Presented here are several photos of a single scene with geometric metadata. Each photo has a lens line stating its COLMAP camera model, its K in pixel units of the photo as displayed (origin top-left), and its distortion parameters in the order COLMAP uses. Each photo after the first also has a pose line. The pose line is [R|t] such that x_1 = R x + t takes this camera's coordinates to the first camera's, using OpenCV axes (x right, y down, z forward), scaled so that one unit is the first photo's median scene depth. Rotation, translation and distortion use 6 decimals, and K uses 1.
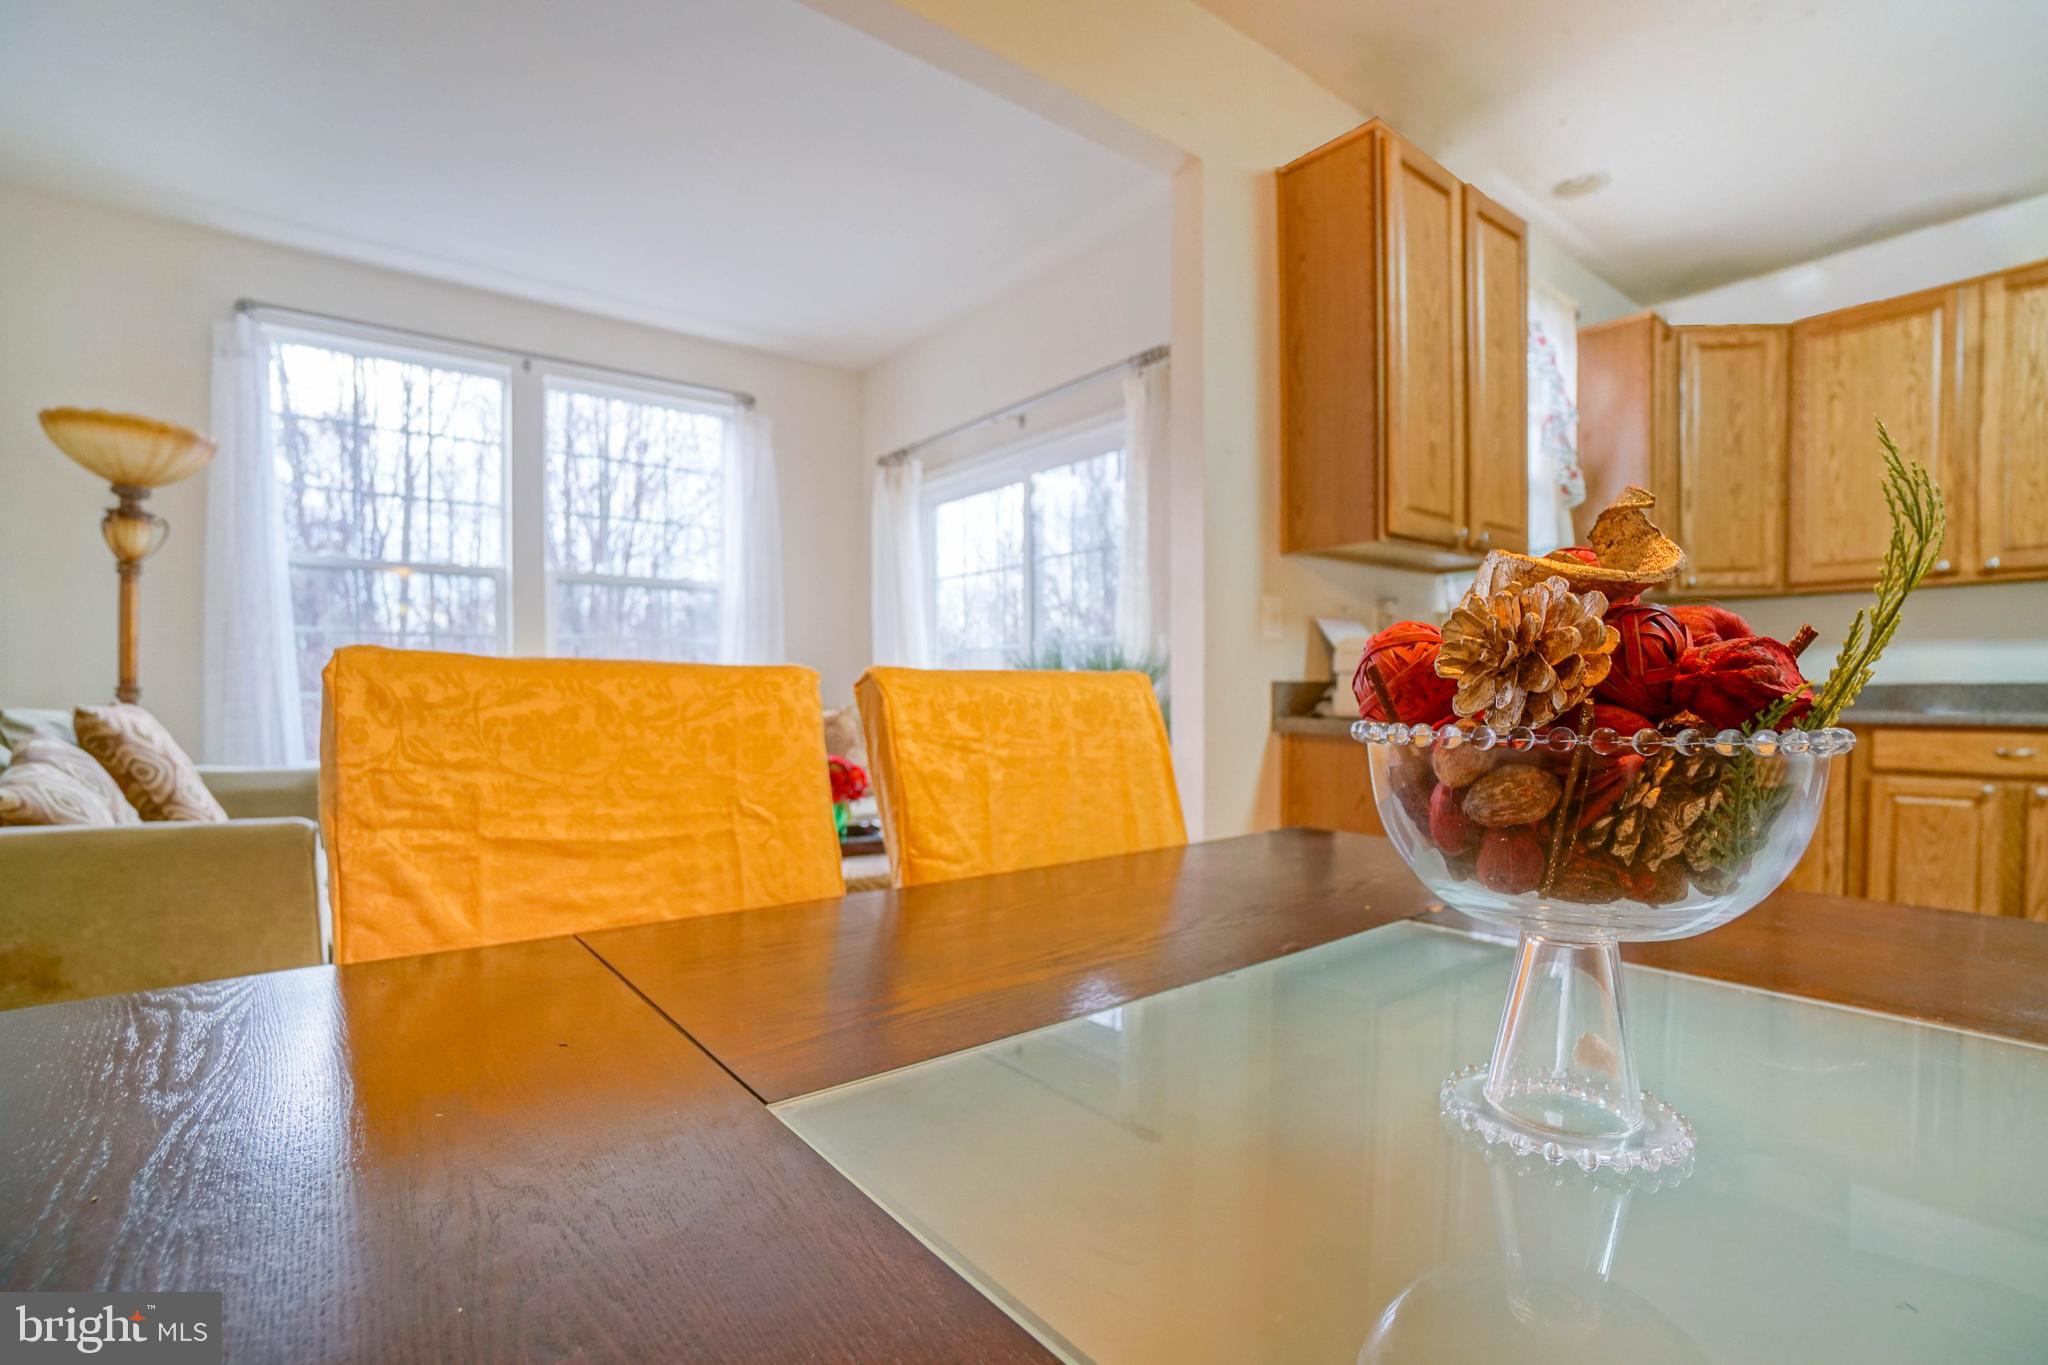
lens RADIAL K [[903.8, 0, 1032.8], [0, 903.8, 730.6], [0, 0, 1]] dist [-0.056987, 0.015070]
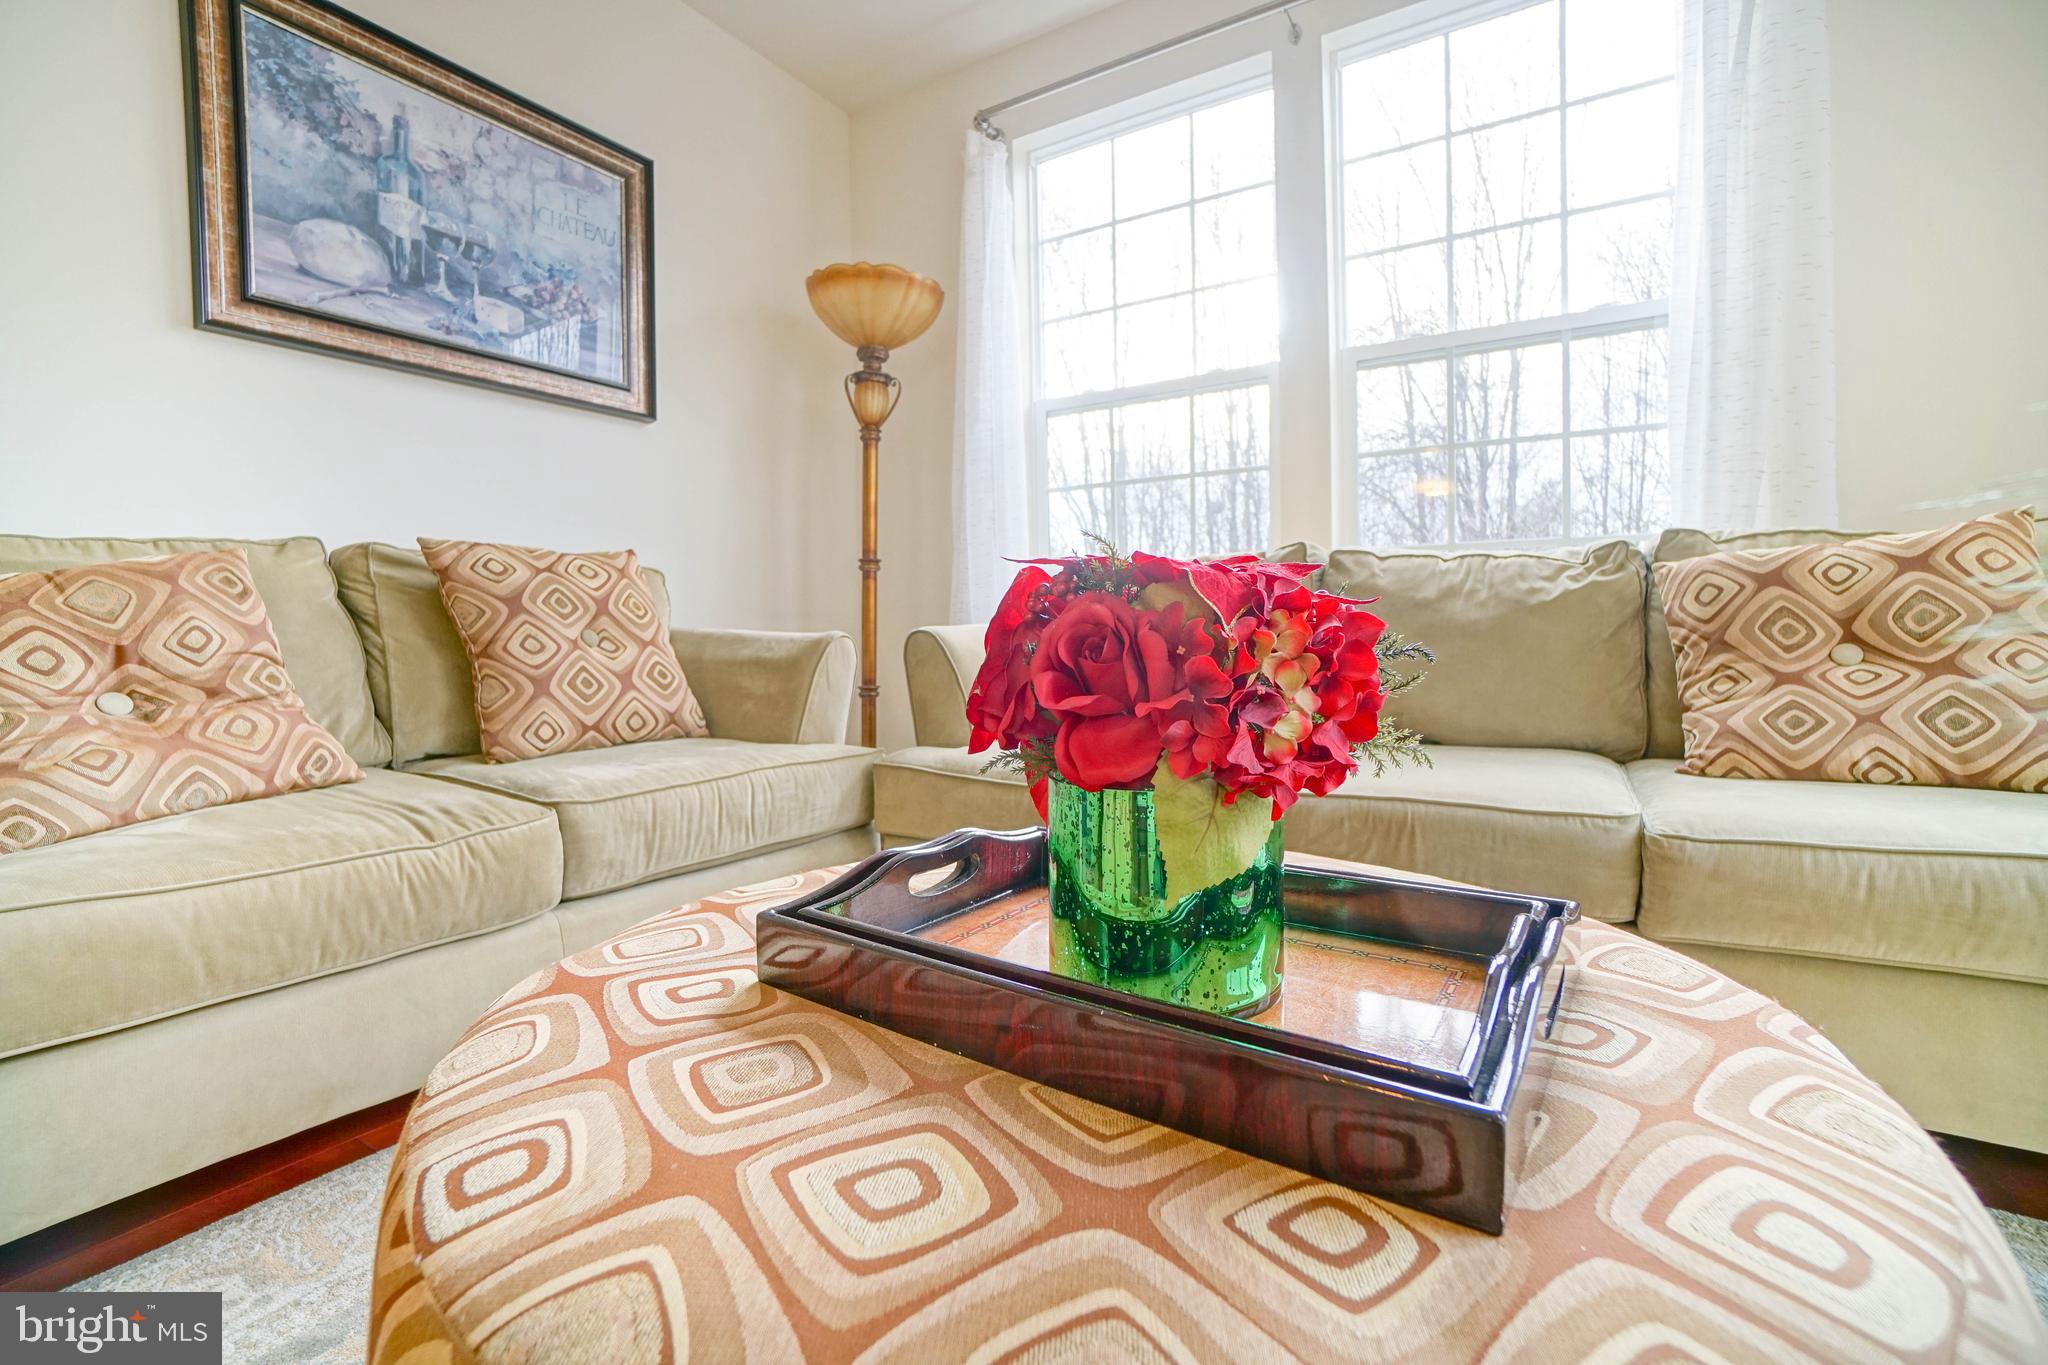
lens RADIAL K [[903.8, 0, 1011.7], [0, 903.8, 663.4], [0, 0, 1]] dist [-0.056987, 0.015070]
pose [[0.335016, 0.031397, -0.941689, -0.060401], [-0.032888, 0.999225, 0.021615, 0.052970], [0.941638, 0.023729, 0.335789, 1.086949]]
